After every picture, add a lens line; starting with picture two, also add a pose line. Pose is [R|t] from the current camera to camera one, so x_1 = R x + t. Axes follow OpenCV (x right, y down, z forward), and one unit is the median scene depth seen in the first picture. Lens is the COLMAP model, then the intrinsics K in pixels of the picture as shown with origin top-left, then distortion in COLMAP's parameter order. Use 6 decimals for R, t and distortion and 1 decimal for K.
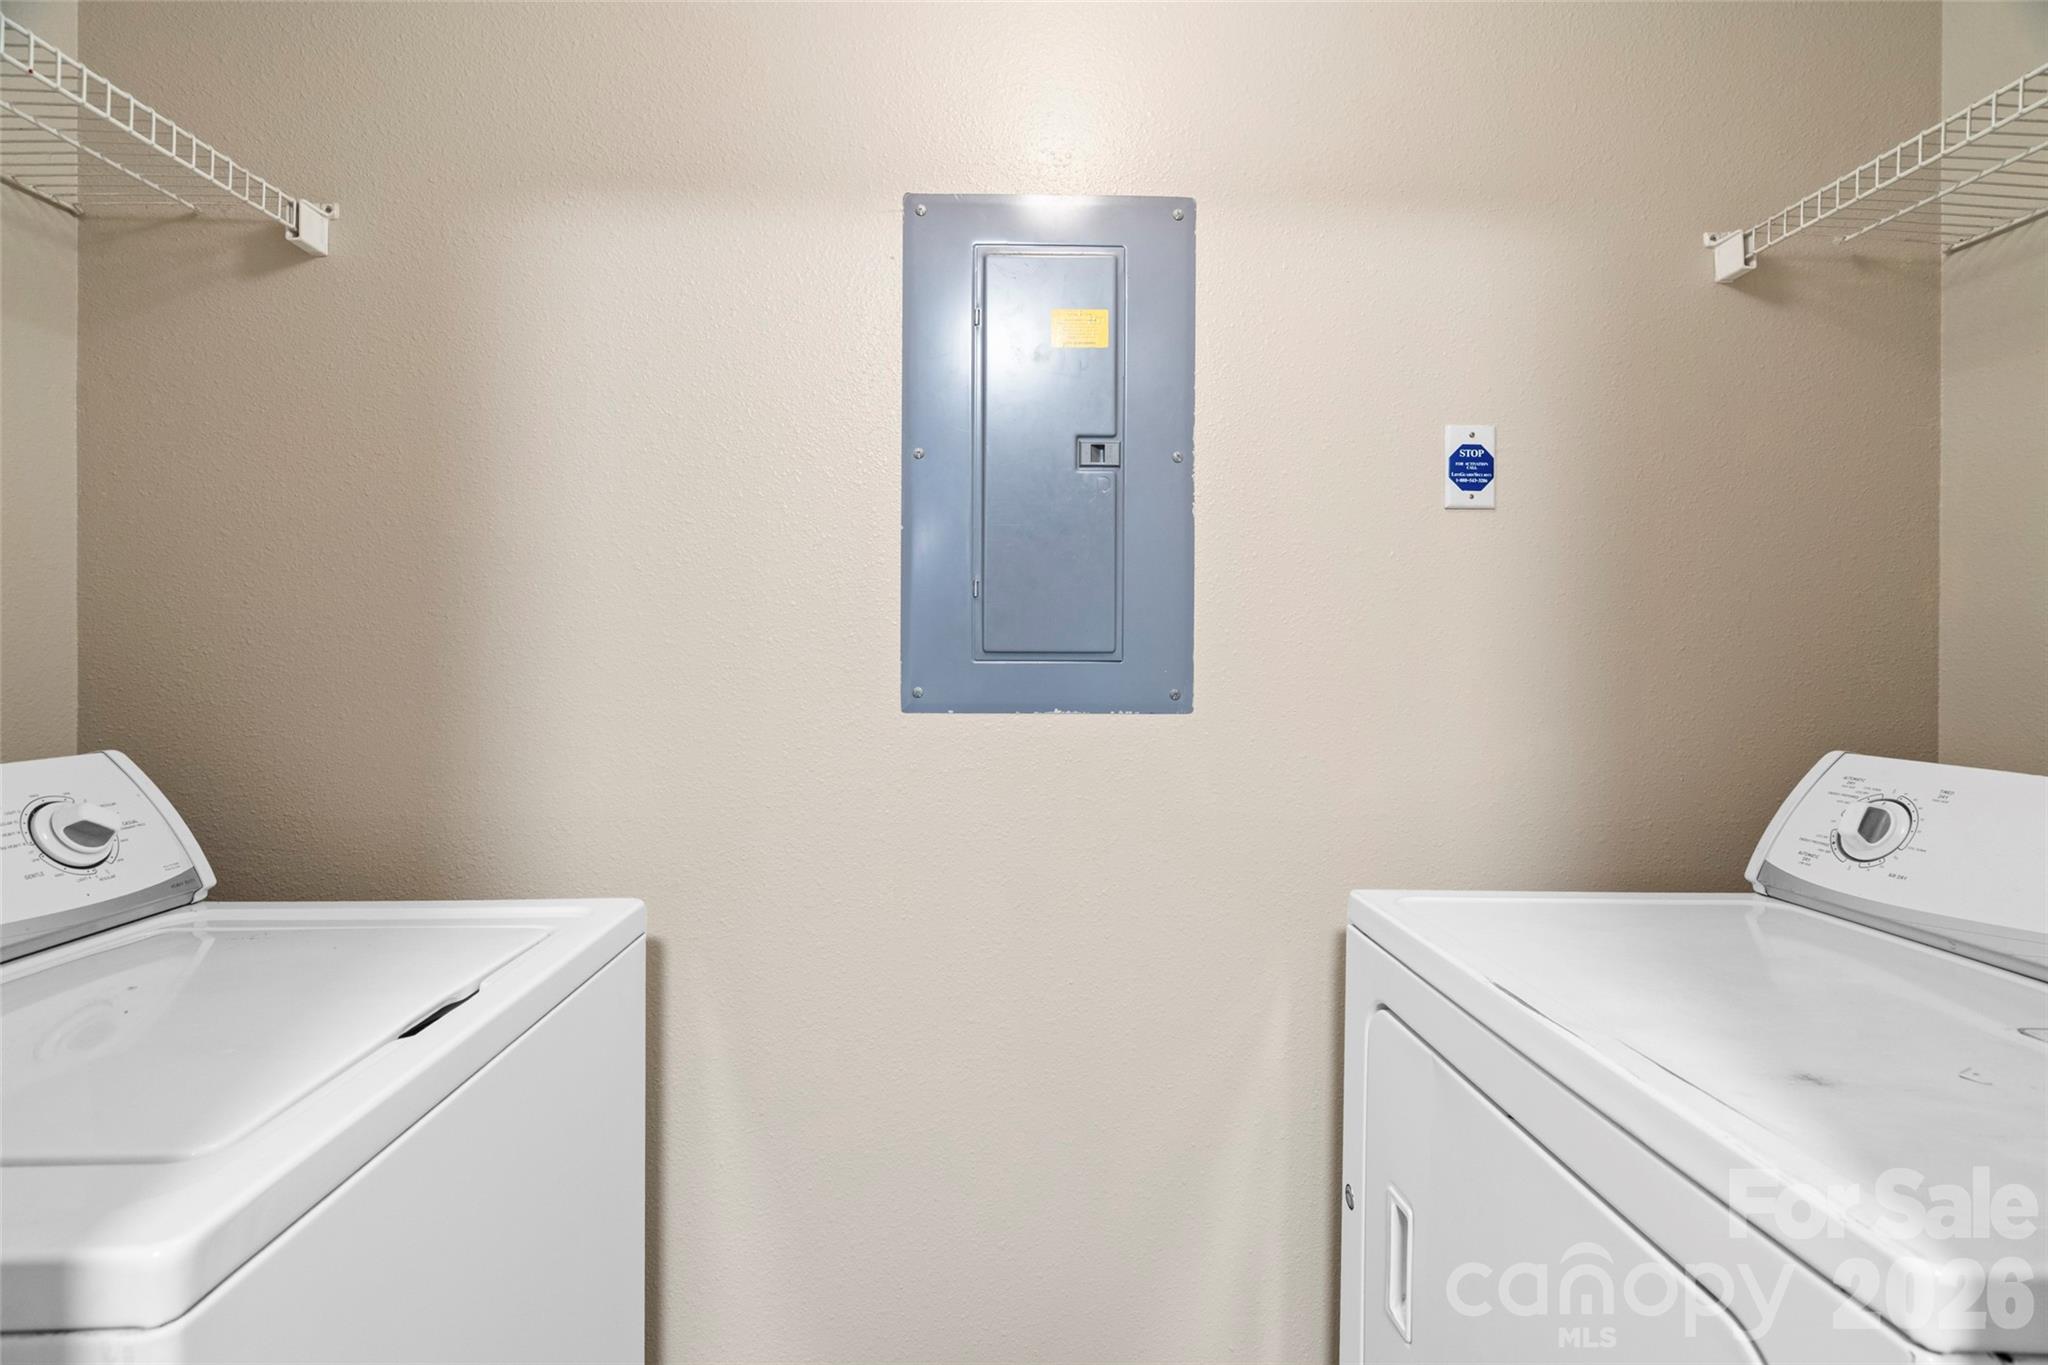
lens RADIAL K [[942.6, 0, 1025.4], [0, 942.6, 656.6], [0, 0, 1]] dist [-0.000024, -0.000001]
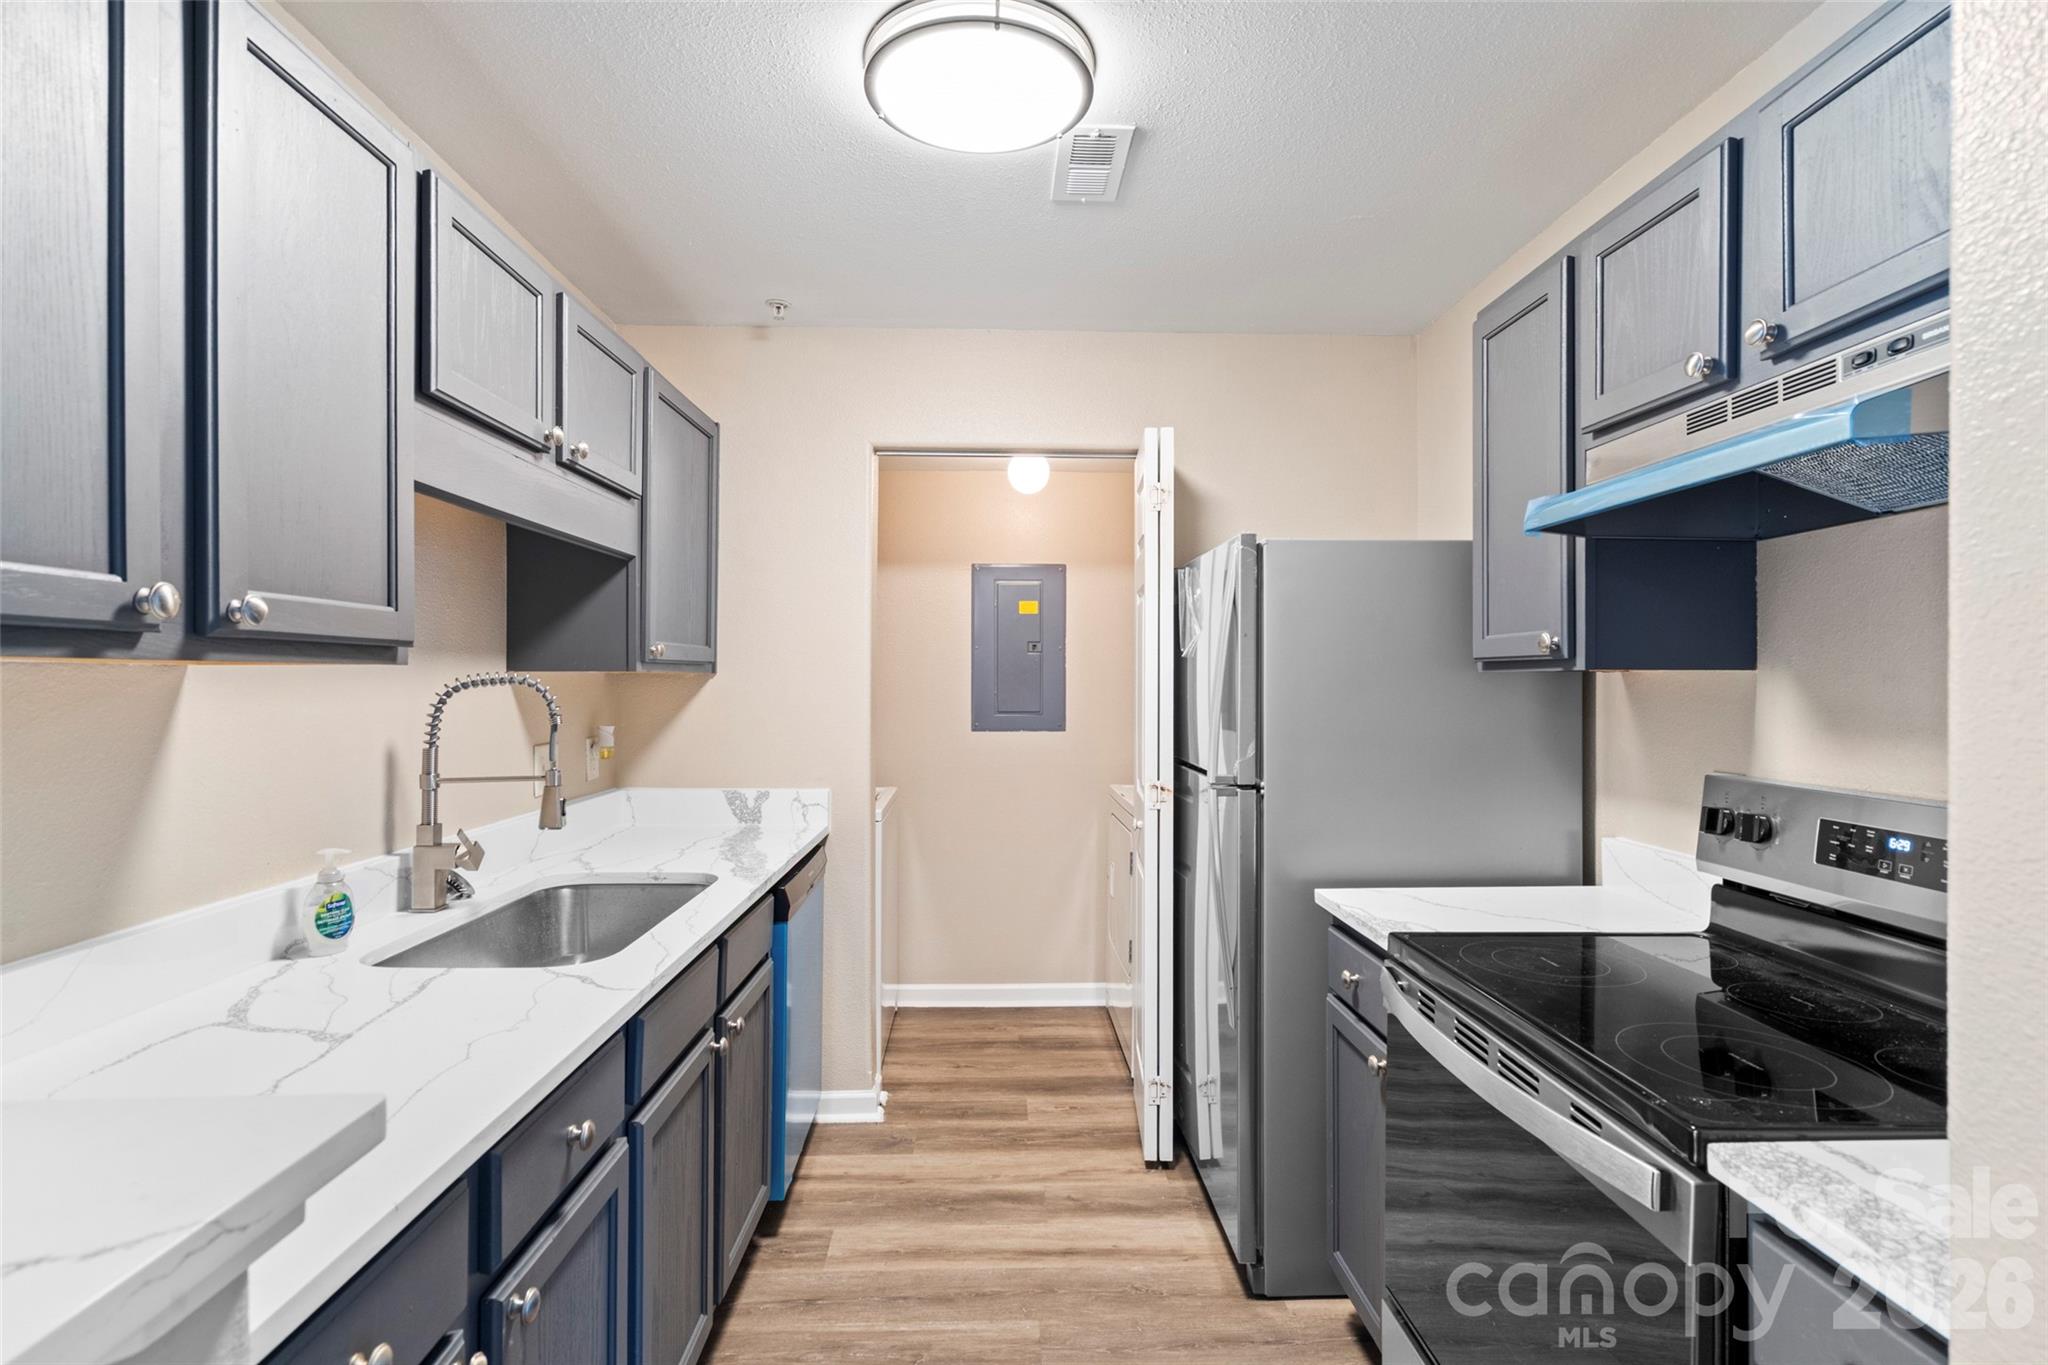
lens RADIAL K [[1008.4, 0, 1024.0], [0, 1008.4, 682.5], [0, 0, 1]] dist [-0.003125, -0.000487]
pose [[0.999540, -0.003493, -0.030127, 0.139566], [0.003515, 0.999994, 0.000674, -0.102210], [0.030124, -0.000780, 0.999546, -2.292966]]
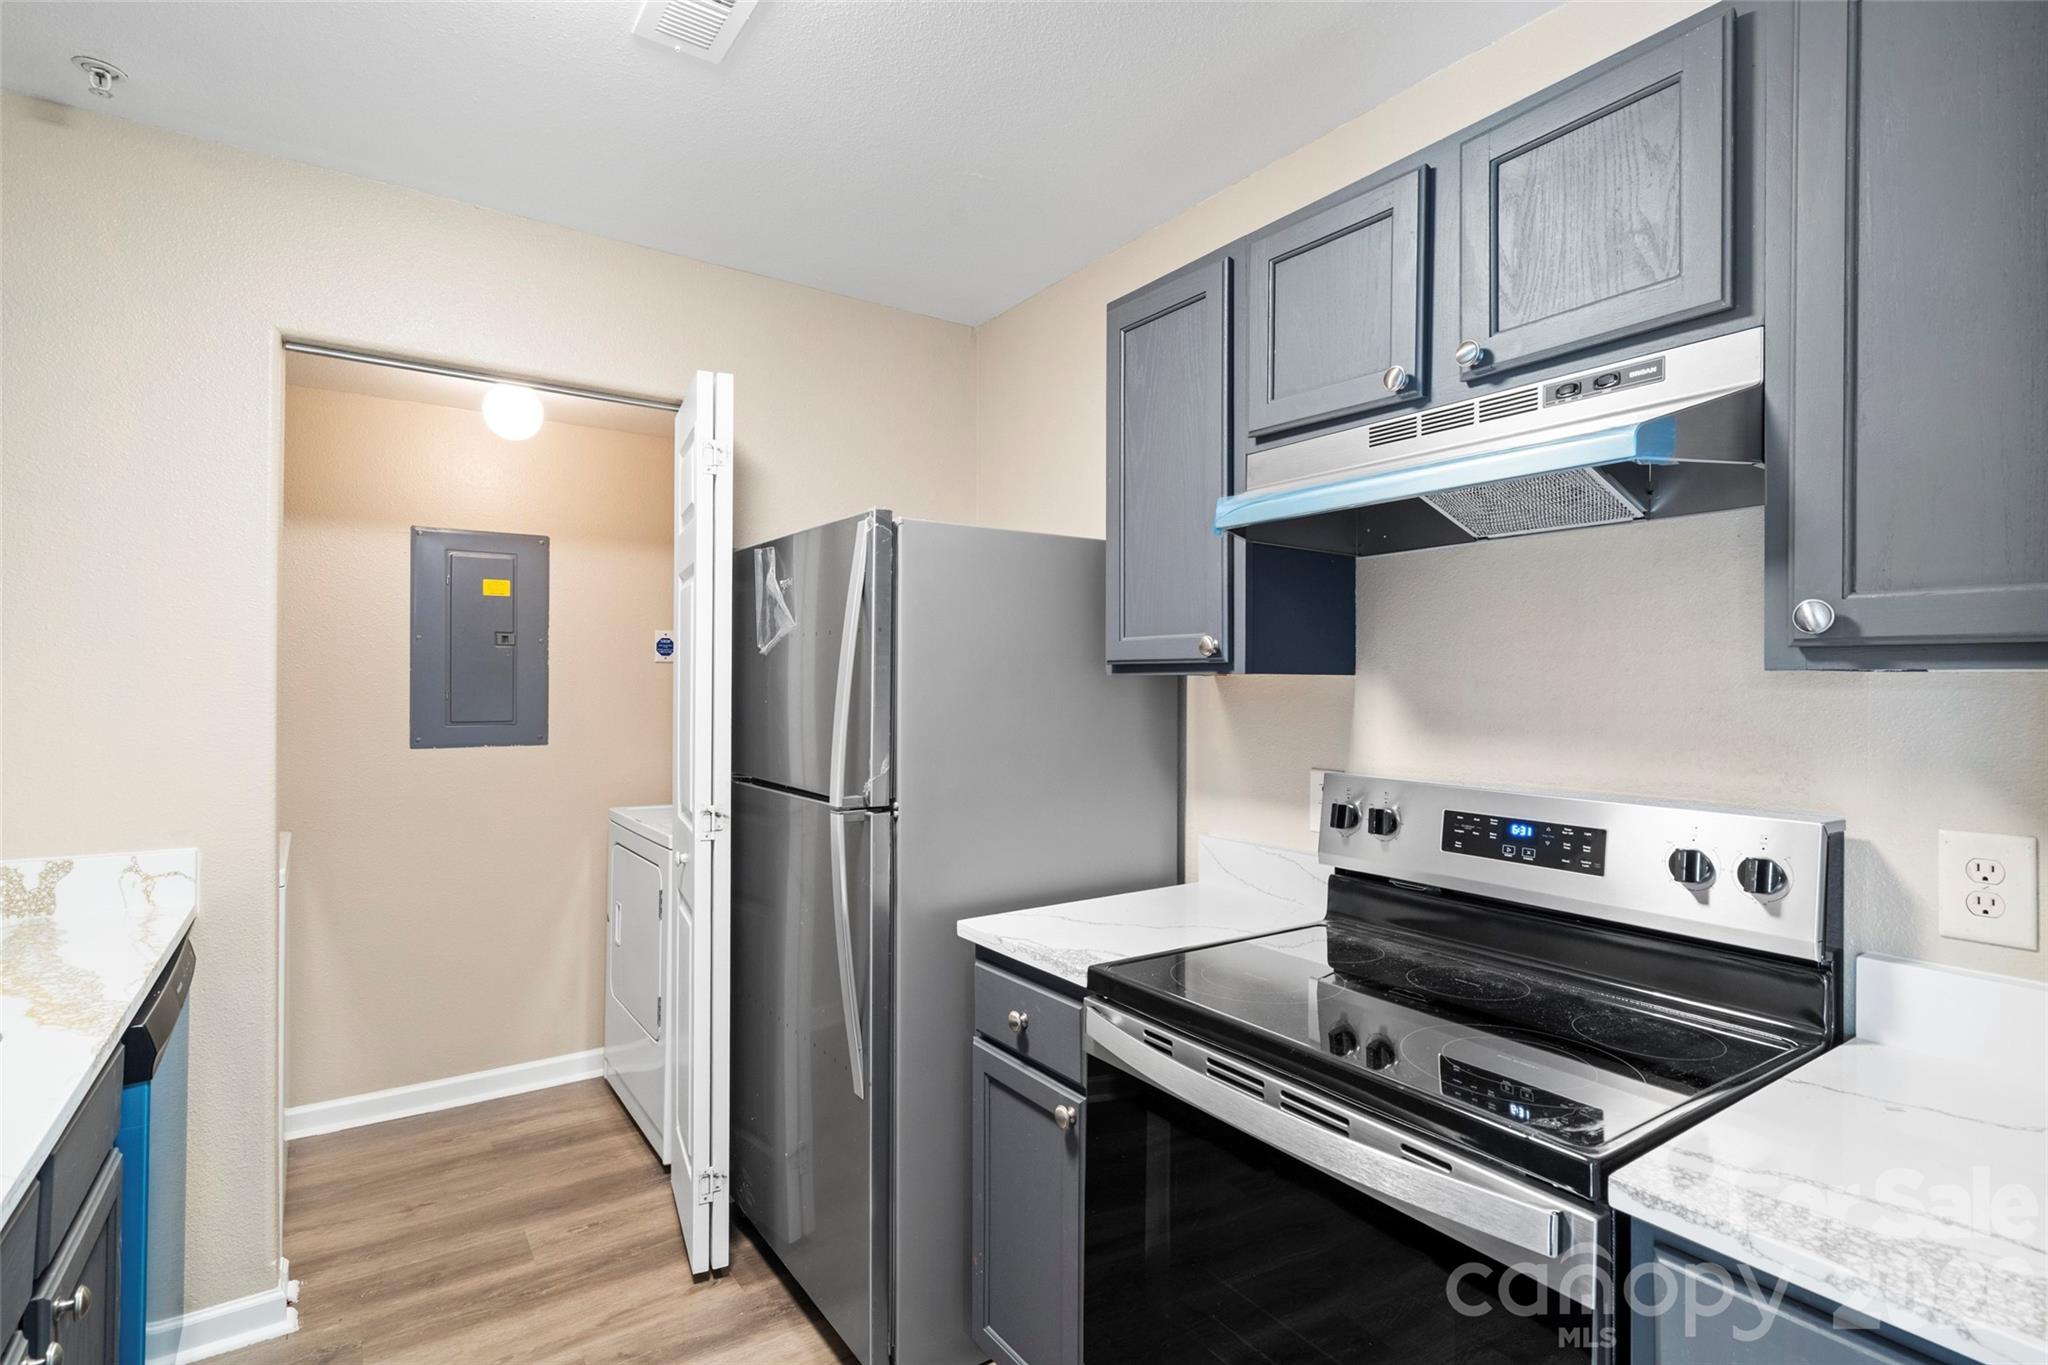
lens RADIAL K [[996.9, 0, 1024.0], [0, 996.9, 682.5], [0, 0, 1]] dist [0.001787, -0.000199]
pose [[0.853954, -0.002242, 0.520344, -0.117995], [0.001044, 0.999996, 0.002595, -0.108343], [-0.520348, -0.001673, 0.853953, -1.880094]]
